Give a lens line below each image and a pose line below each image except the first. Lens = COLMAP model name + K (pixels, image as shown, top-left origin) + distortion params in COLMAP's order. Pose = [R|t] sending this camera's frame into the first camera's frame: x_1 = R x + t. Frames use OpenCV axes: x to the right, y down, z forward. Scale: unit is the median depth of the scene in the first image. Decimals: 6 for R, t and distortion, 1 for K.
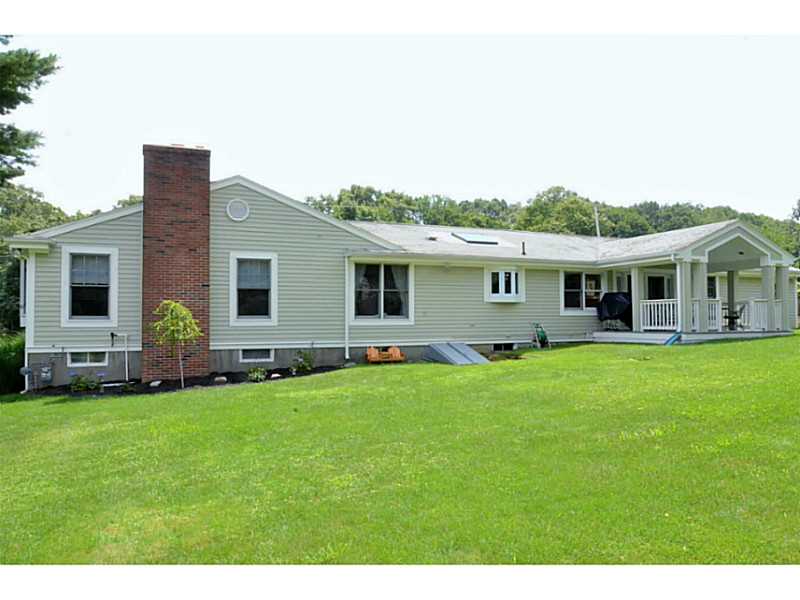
lens RADIAL K [[634.4, 0, 400.0], [0, 634.4, 300.0], [0, 0, 1]] dist [-0.040226, 0.006661]
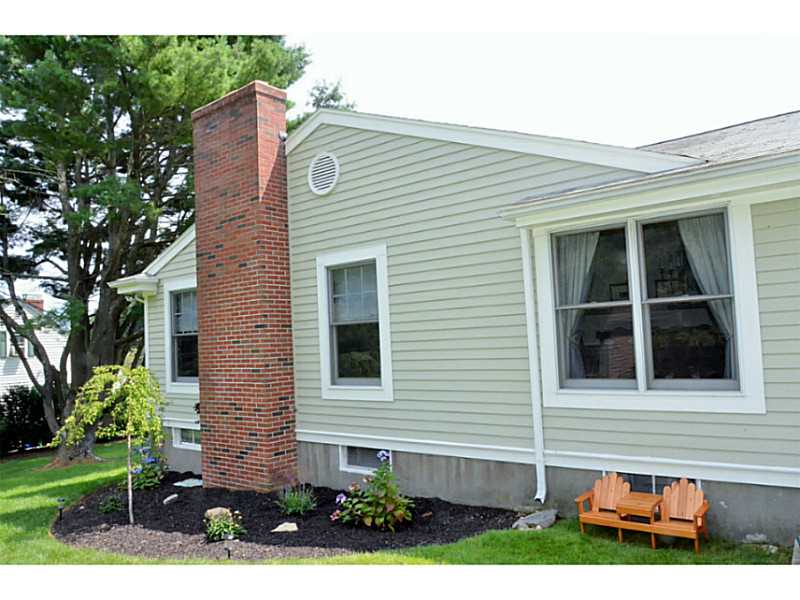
lens RADIAL K [[634.4, 0, 400.0], [0, 634.4, 300.0], [0, 0, 1]] dist [-0.040226, 0.006661]
pose [[0.447613, -0.073203, -0.891226, 0.212475], [0.066478, 0.996610, -0.048471, -0.009237], [0.891753, -0.037551, 0.450961, 0.761929]]
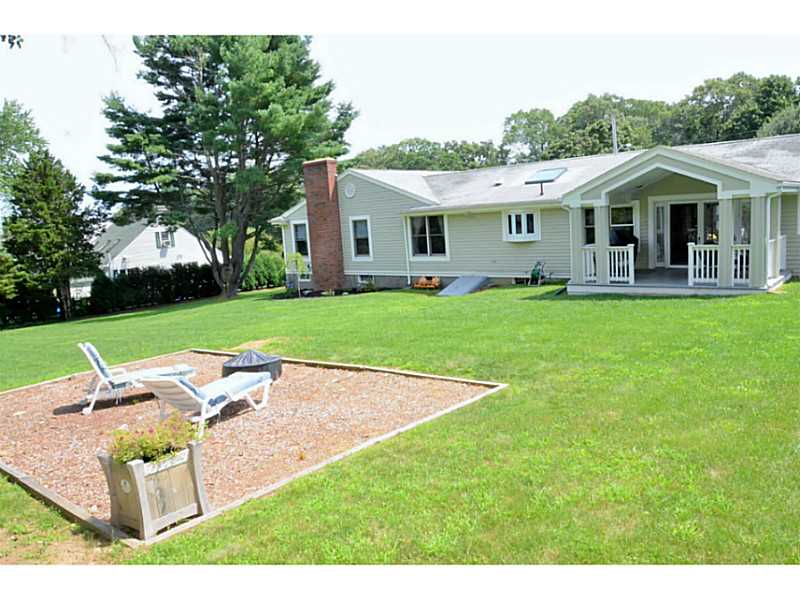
lens RADIAL K [[634.4, 0, 400.0], [0, 634.4, 300.0], [0, 0, 1]] dist [-0.040226, 0.006661]
pose [[0.422556, 0.098940, -0.900920, 1.219040], [0.091989, 0.984209, 0.151232, -0.092903], [0.901657, -0.146779, 0.406782, 0.379208]]
